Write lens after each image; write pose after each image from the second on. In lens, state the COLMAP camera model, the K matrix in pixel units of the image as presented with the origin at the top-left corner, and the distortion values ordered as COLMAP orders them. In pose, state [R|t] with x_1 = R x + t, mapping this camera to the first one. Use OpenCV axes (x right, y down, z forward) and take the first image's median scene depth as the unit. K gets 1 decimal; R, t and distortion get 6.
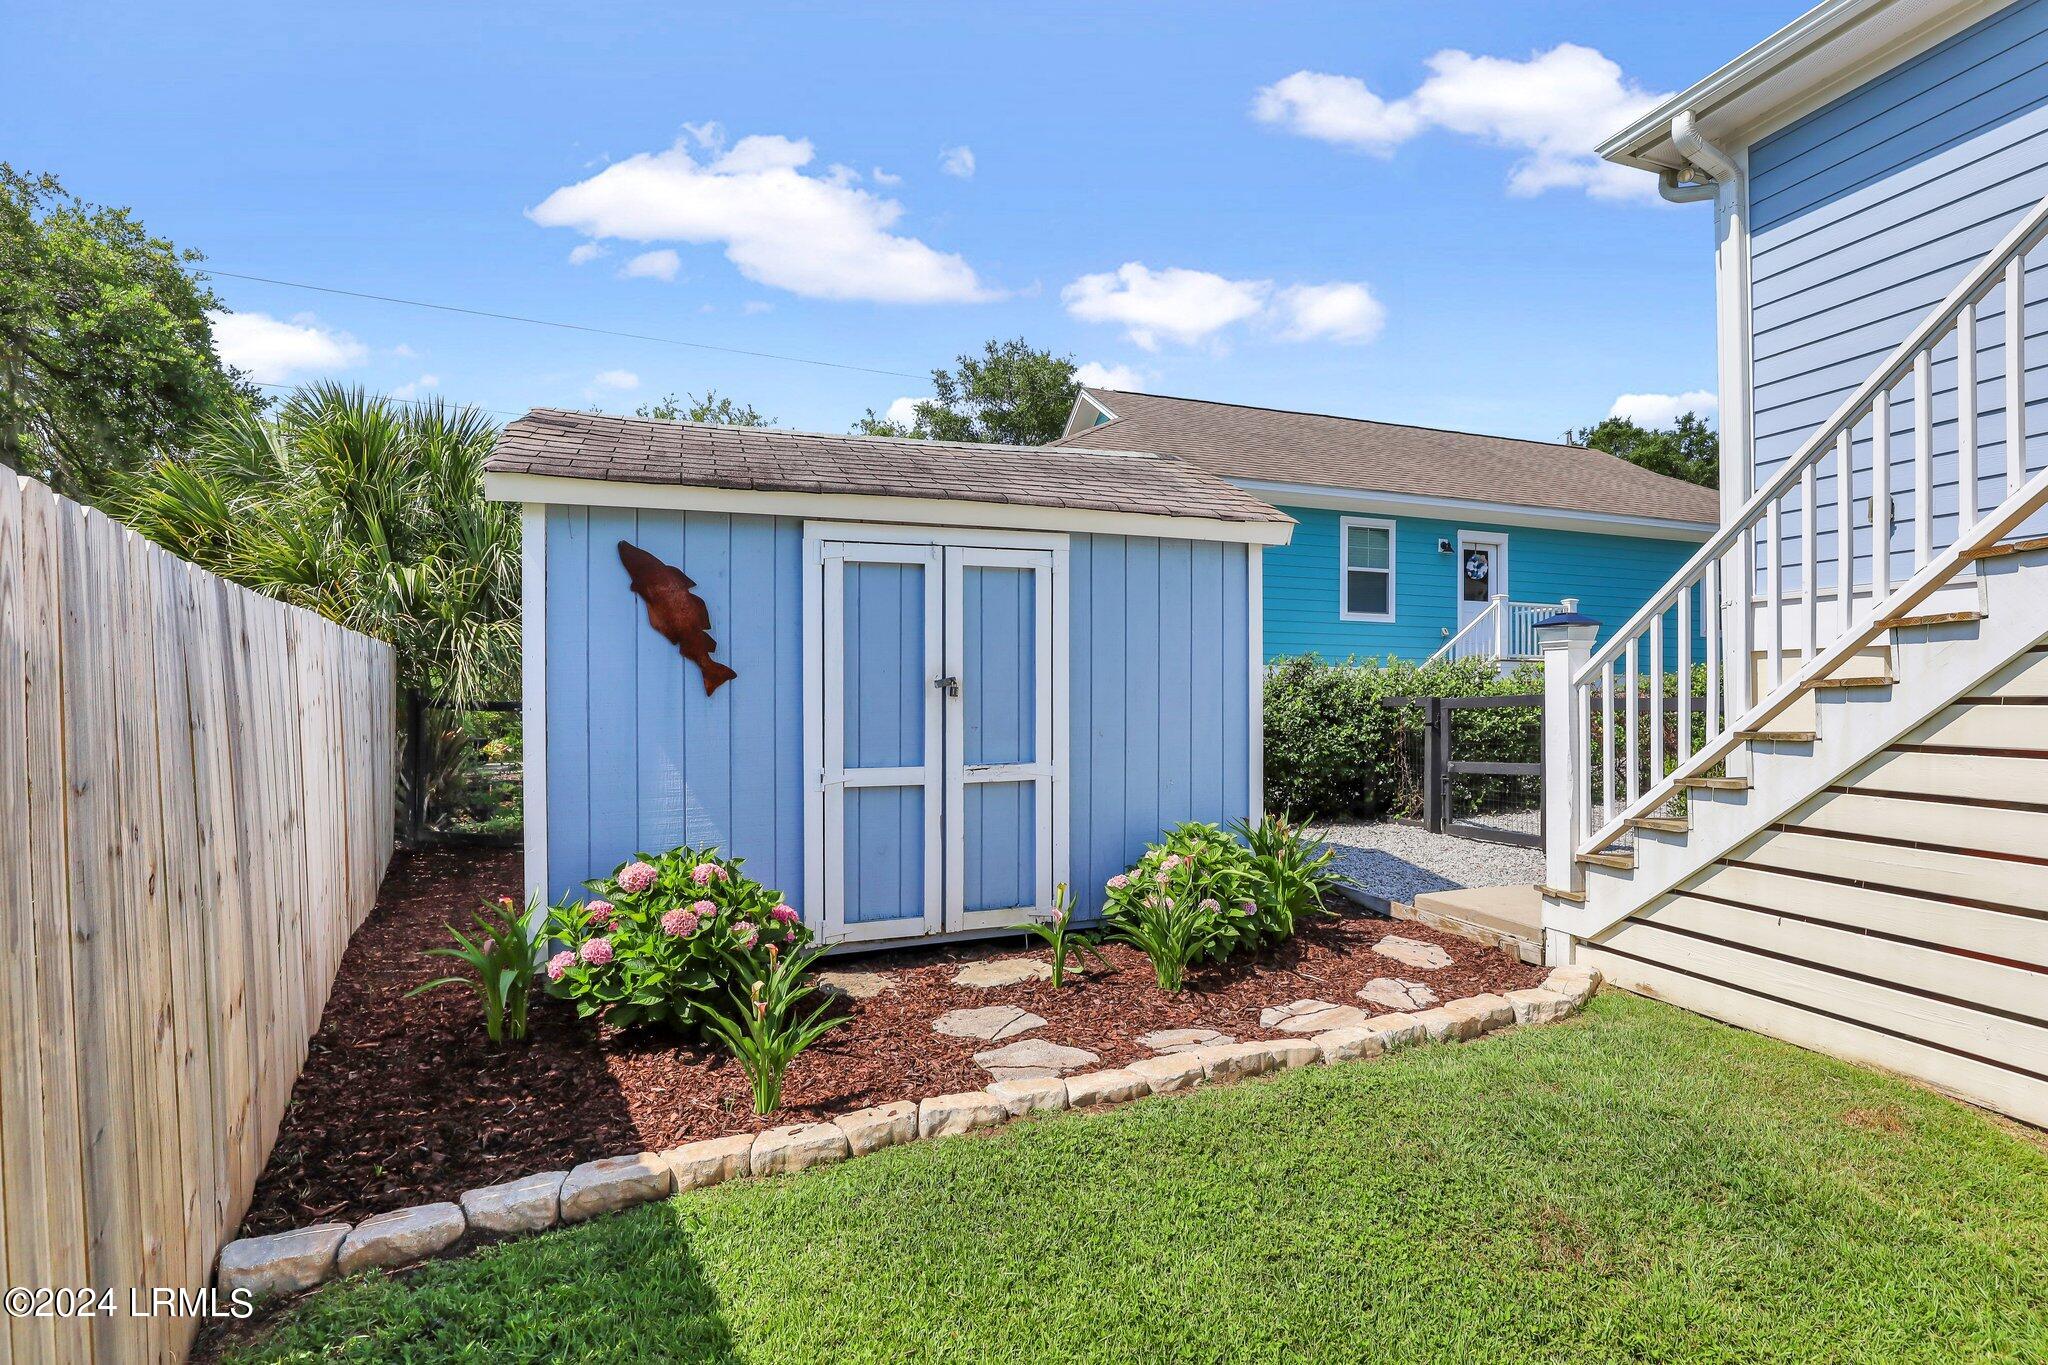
lens RADIAL K [[942.3, 0, 1041.1], [0, 942.3, 683.3], [0, 0, 1]] dist [-0.029527, -0.000097]
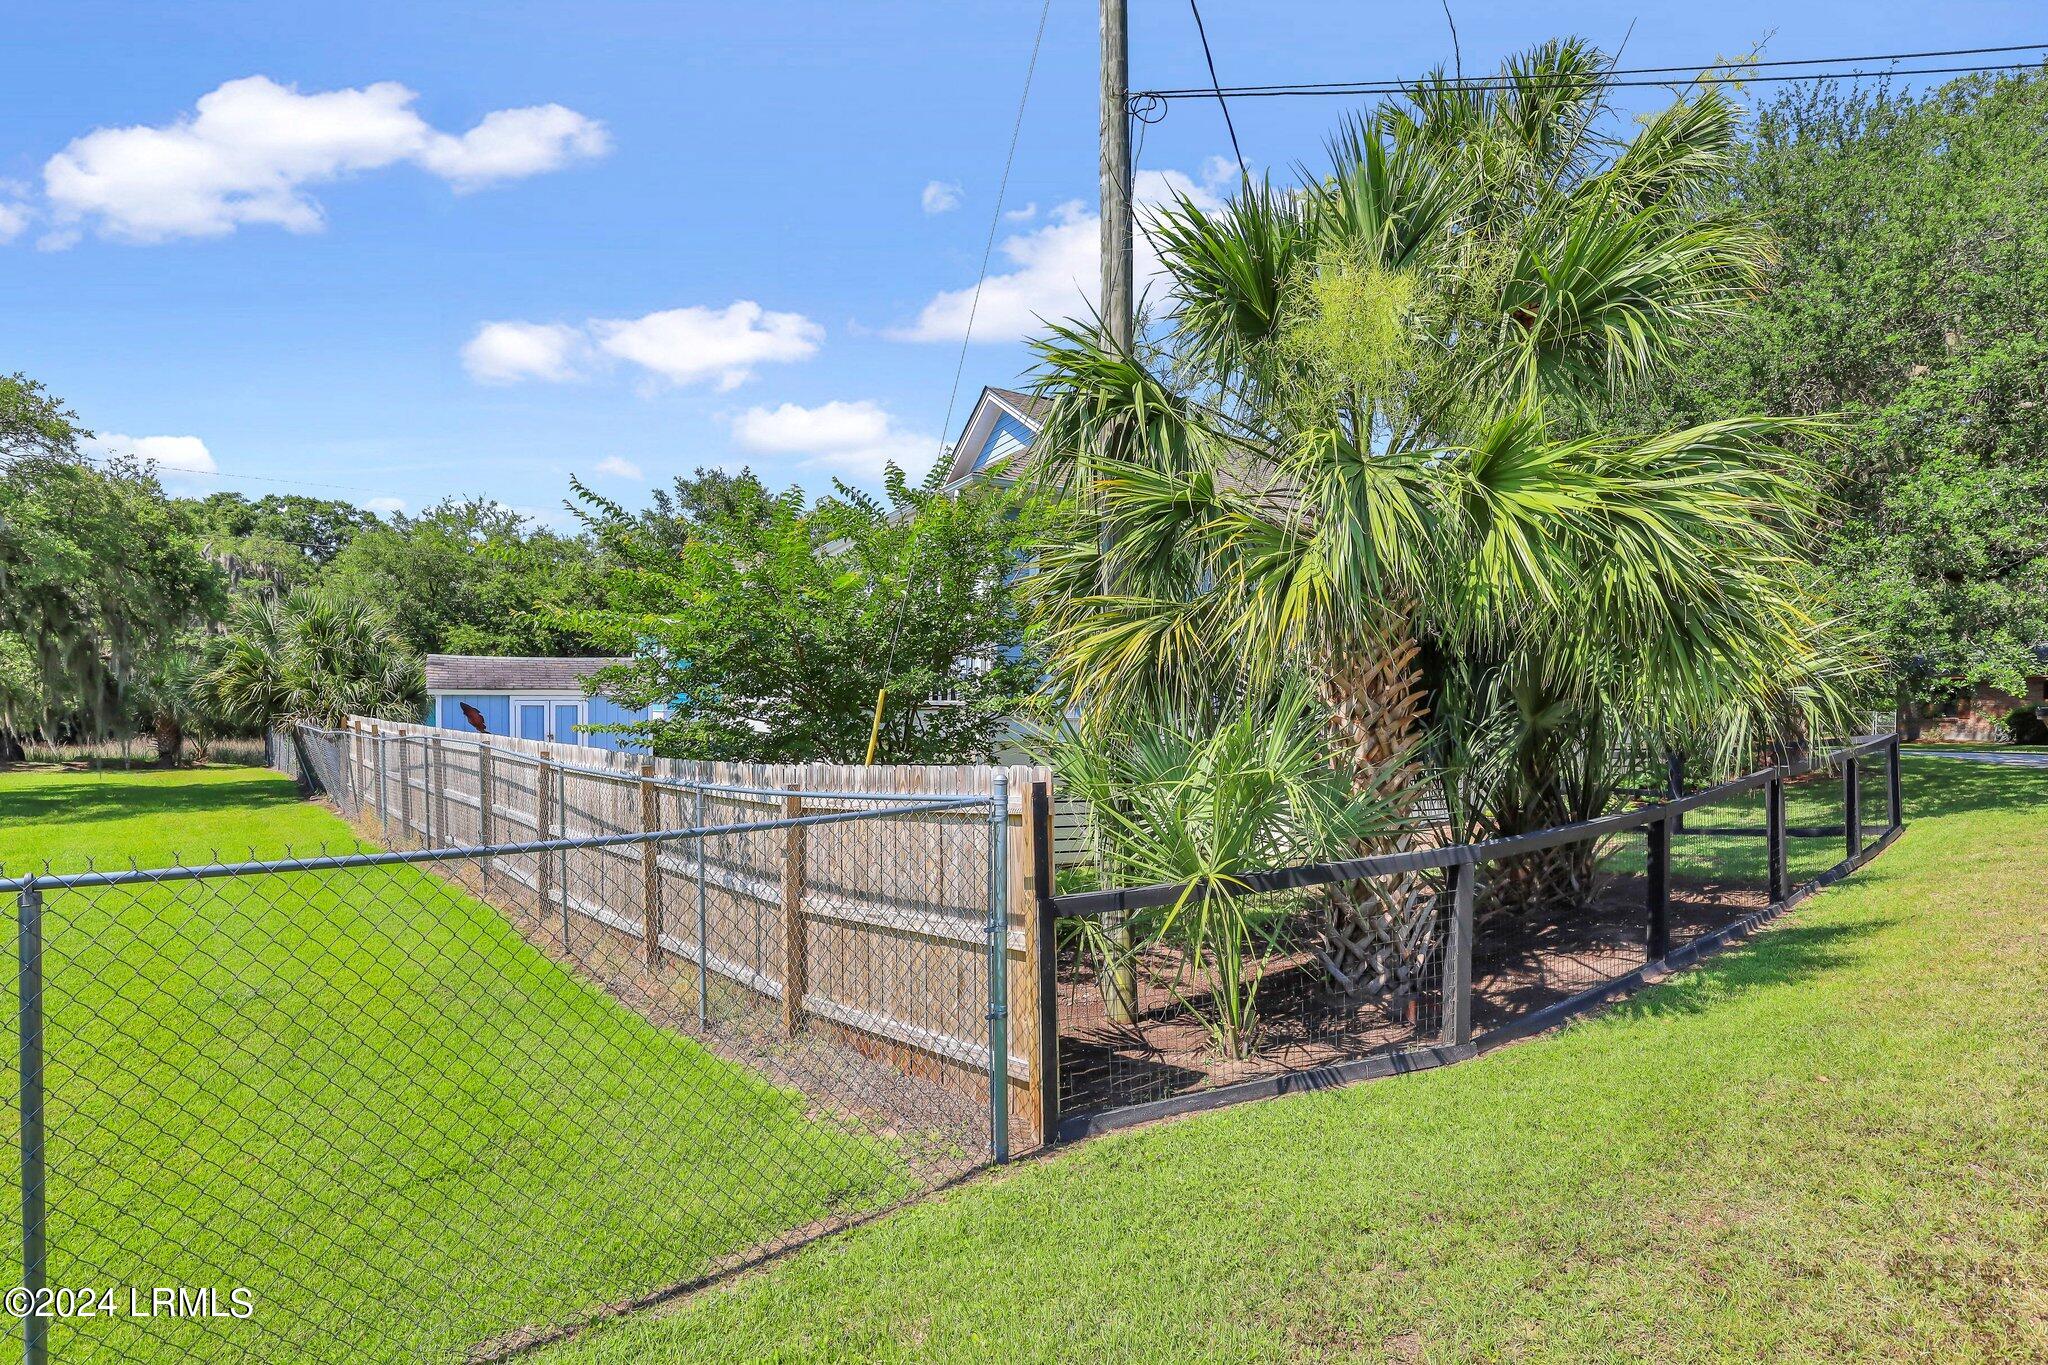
lens RADIAL K [[967.3, 0, 1028.0], [0, 967.3, 706.6], [0, 0, 1]] dist [-0.023667, -0.000281]
pose [[0.983455, 0.006348, 0.181039, 1.062831], [-0.007880, 0.999939, 0.007745, -0.159611], [-0.180979, -0.009044, 0.983445, -3.088959]]
